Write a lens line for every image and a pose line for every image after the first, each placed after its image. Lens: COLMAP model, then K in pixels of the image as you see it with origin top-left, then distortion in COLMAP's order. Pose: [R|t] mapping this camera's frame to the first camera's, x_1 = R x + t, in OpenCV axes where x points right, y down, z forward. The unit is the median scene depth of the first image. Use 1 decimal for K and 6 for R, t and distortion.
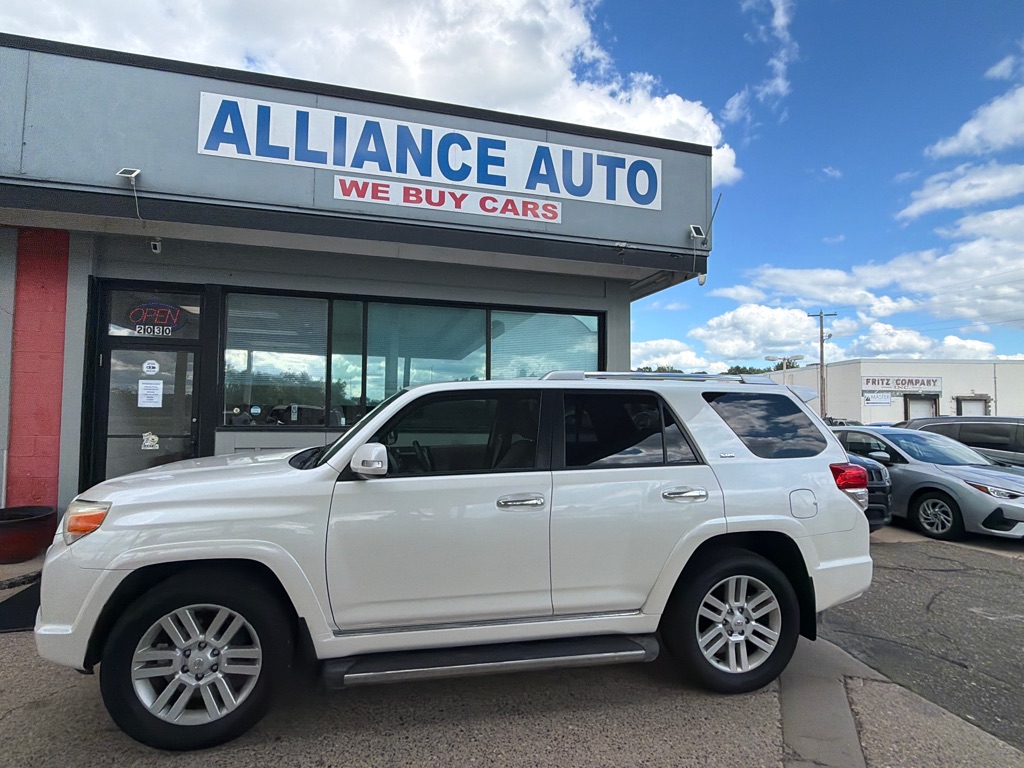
lens RADIAL K [[528.9, 0, 513.0], [0, 528.9, 387.1], [0, 0, 1]] dist [-0.002373, 0.000657]
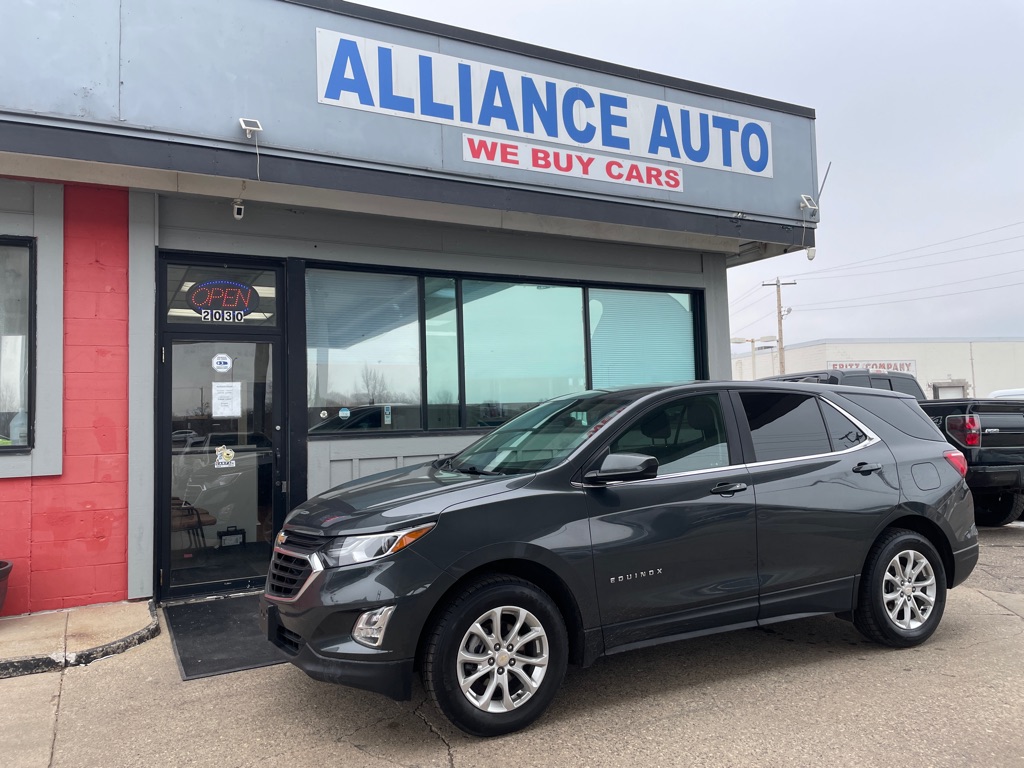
lens RADIAL K [[768.4, 0, 513.2], [0, 768.4, 369.0], [0, 0, 1]] dist [0.062420, -0.067419]
pose [[0.974109, -0.026134, 0.224565, -0.518840], [0.031746, 0.999267, -0.021415, 0.009972], [-0.223840, 0.027990, 0.974224, -0.215764]]
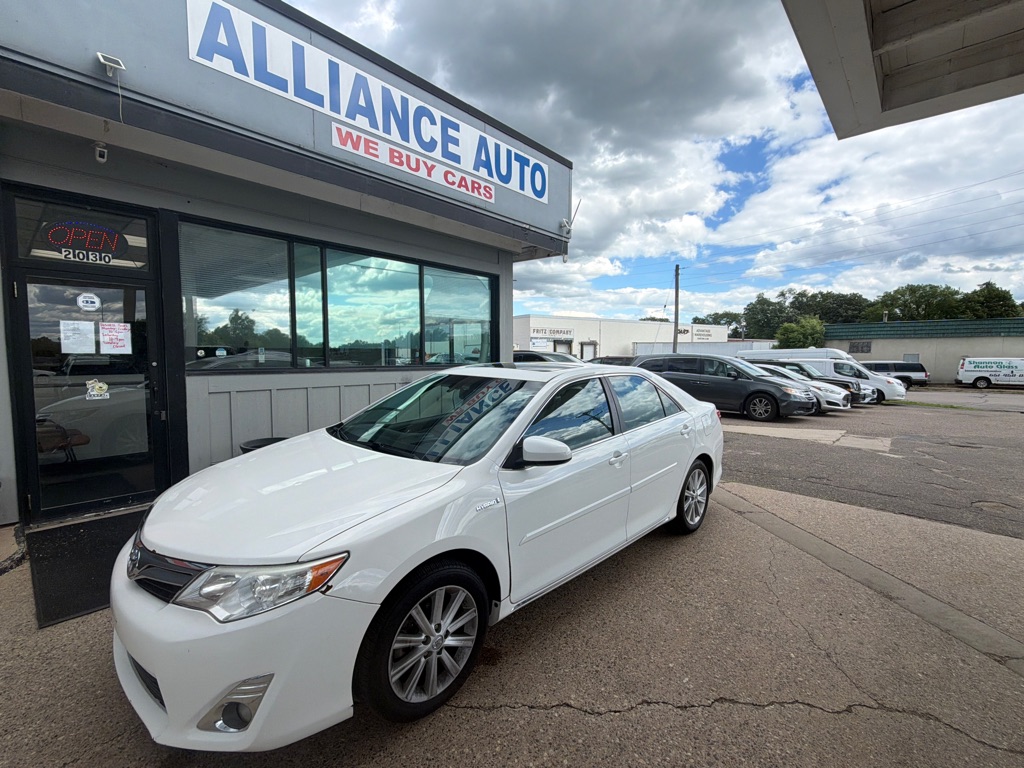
lens RADIAL K [[461.4, 0, 514.3], [0, 461.4, 386.4], [0, 0, 1]] dist [-0.002636, -0.000686]
pose [[0.830770, -0.048782, 0.554475, -0.533030], [-0.015897, 0.993666, 0.111241, 0.003678], [-0.556390, -0.101230, 0.824732, 0.014655]]
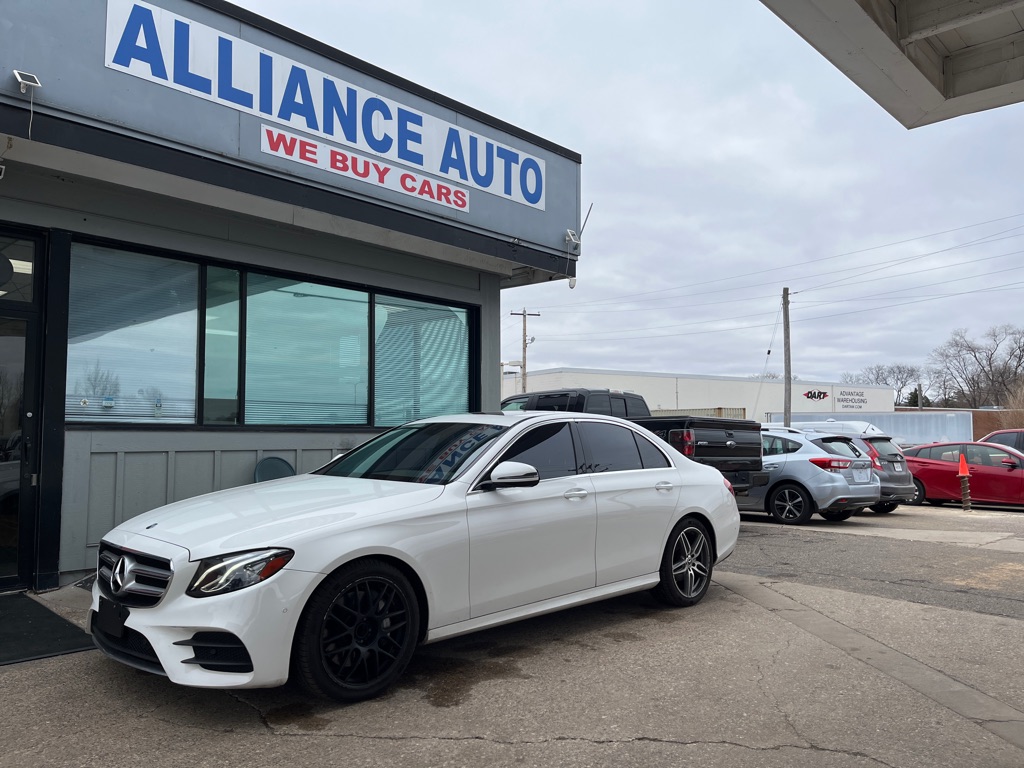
lens RADIAL K [[768.4, 0, 514.8], [0, 768.4, 388.1], [0, 0, 1]] dist [0.062420, -0.067419]
pose [[0.850579, 0.021158, 0.525421, -0.601644], [-0.013208, 0.999735, -0.018878, 0.038150], [-0.525681, 0.009117, 0.850633, -0.251736]]
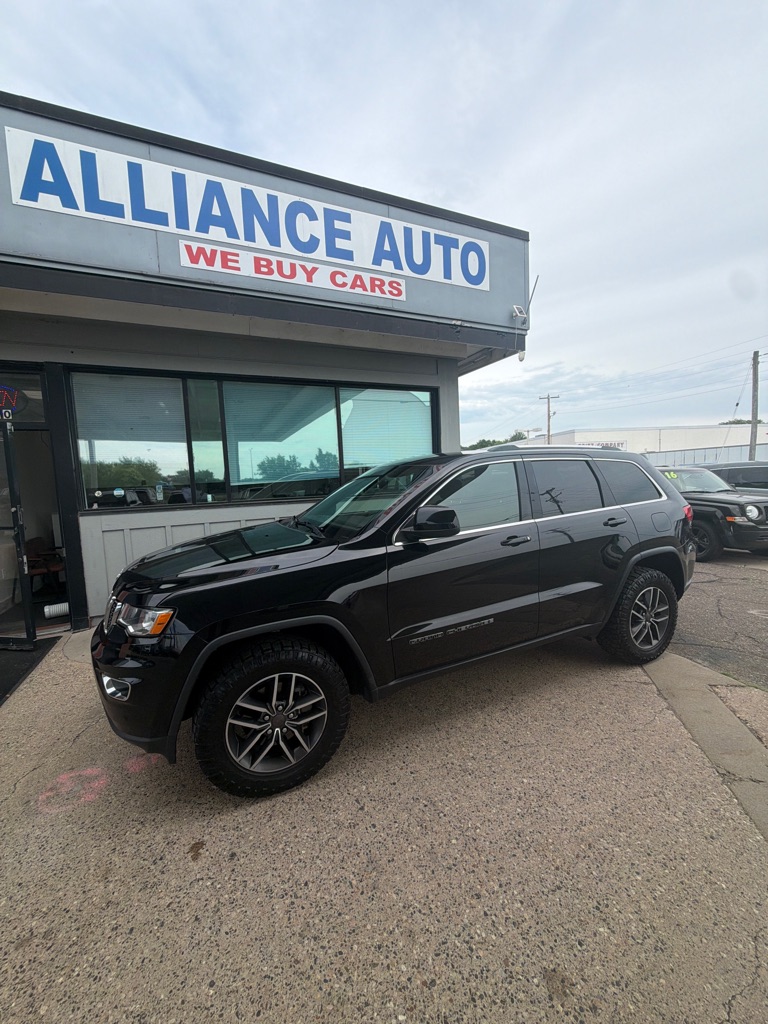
lens RADIAL K [[406.2, 0, 384.1], [0, 406.2, 513.4], [0, 0, 1]] dist [-0.002505, 0.000505]
pose [[0.985260, -0.069004, 0.156526, -0.116141], [0.048662, 0.990285, 0.130258, 0.007776], [-0.163994, -0.120721, 0.979047, 0.159422]]
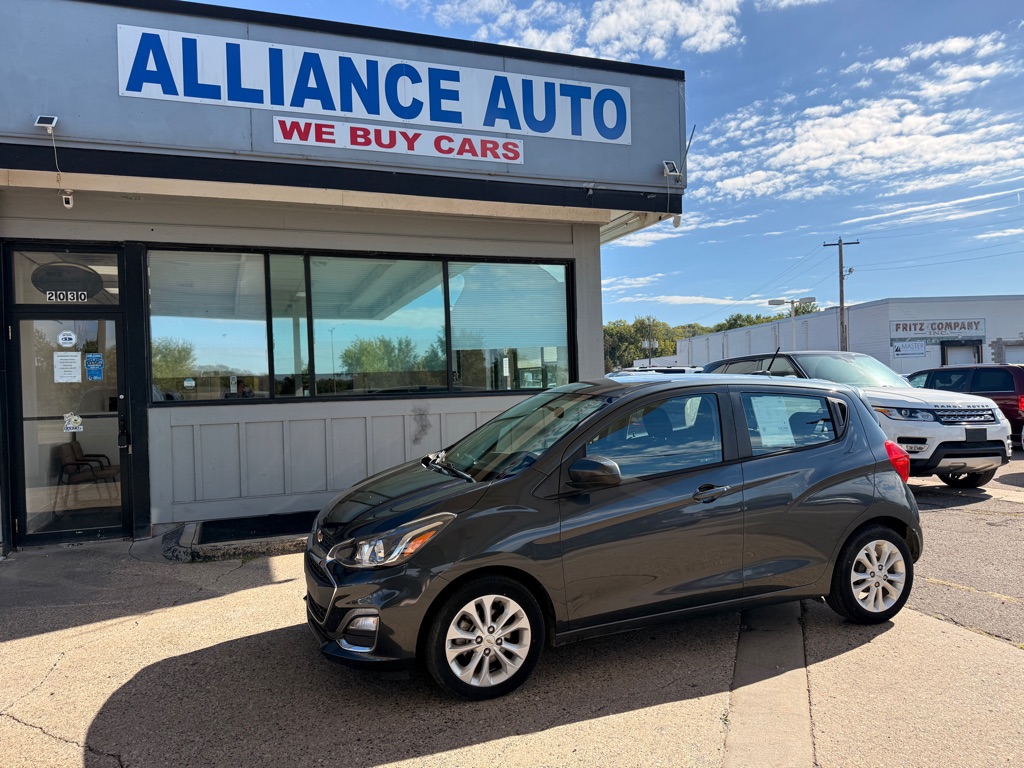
lens RADIAL K [[719.6, 0, 507.7], [0, 719.6, 389.6], [0, 0, 1]] dist [0.056047, -0.080120]
pose [[0.995079, -0.044723, 0.088419, -0.067309], [0.040120, 0.997779, 0.053169, 0.011939], [-0.090601, -0.049360, 0.994663, -0.268218]]
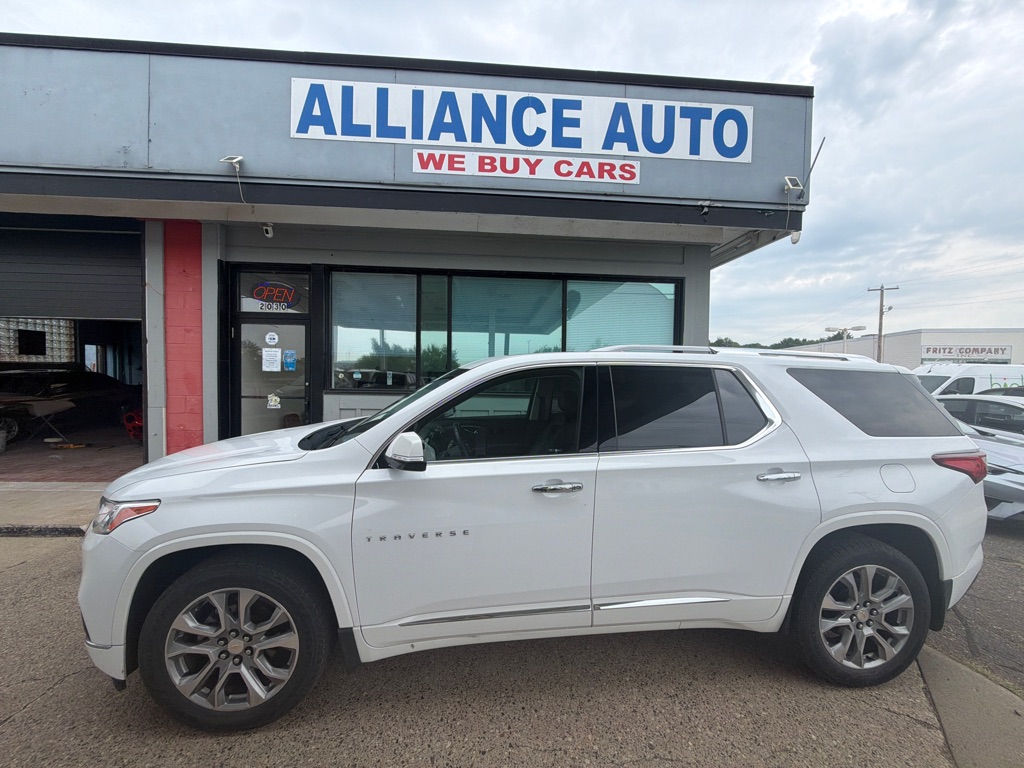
lens RADIAL K [[406.2, 0, 513.1], [0, 406.2, 384.8], [0, 0, 1]] dist [-0.002505, 0.000505]
pose [[0.981290, 0.009712, -0.192292, 0.011316], [0.003466, 0.997674, 0.068075, 0.005562], [0.192506, -0.067467, 0.978974, 0.216573]]
